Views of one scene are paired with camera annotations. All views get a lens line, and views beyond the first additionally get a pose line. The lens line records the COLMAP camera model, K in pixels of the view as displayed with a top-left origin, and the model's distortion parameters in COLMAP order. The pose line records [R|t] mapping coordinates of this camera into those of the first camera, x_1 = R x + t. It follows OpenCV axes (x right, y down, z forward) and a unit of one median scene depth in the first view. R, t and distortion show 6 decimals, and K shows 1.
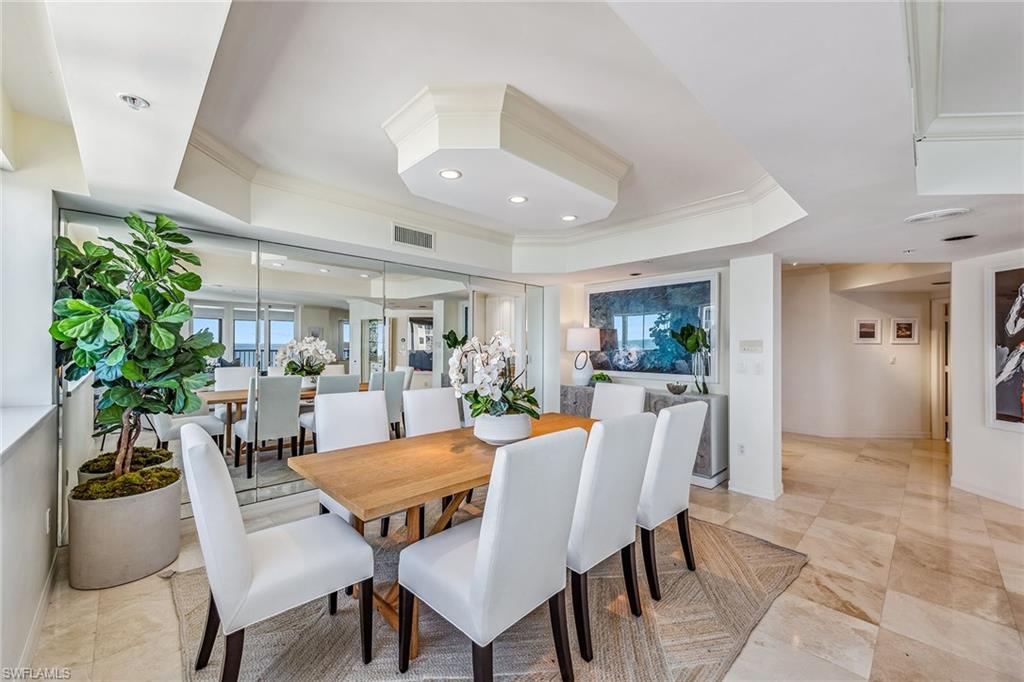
lens RADIAL K [[398.7, 0, 504.6], [0, 398.7, 339.7], [0, 0, 1]] dist [0.001717, 0.000209]
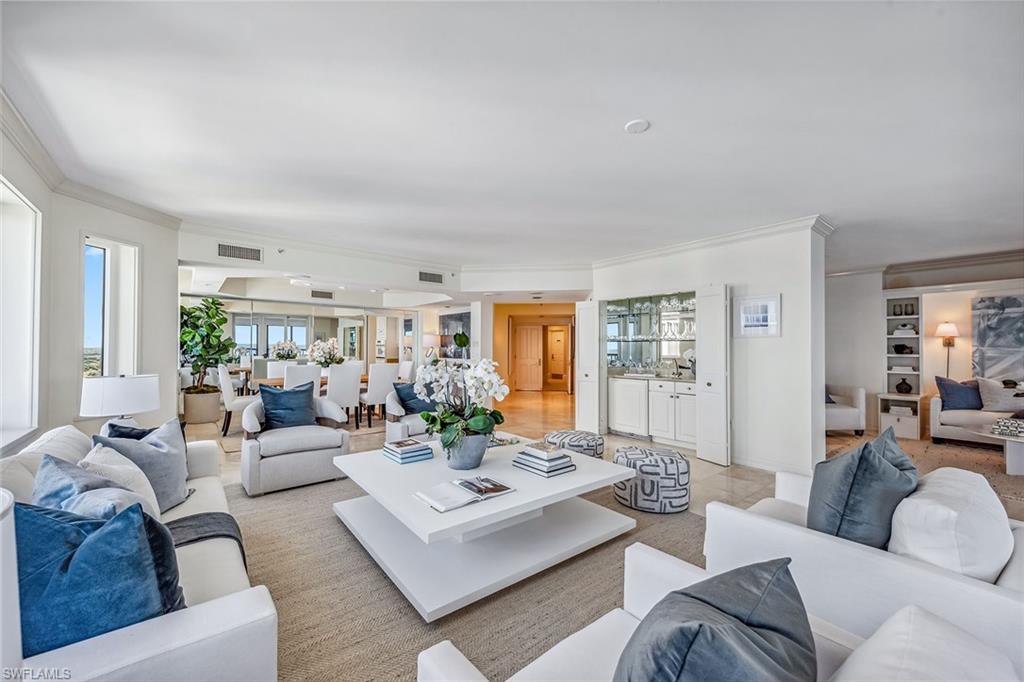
lens RADIAL K [[398.7, 0, 510.1], [0, 398.7, 342.2], [0, 0, 1]] dist [0.001717, 0.000209]
pose [[0.997753, -0.000583, -0.066995, 1.517832], [0.000581, 1.000000, -0.000055, 0.009449], [0.066995, 0.000016, 0.997753, -1.787399]]
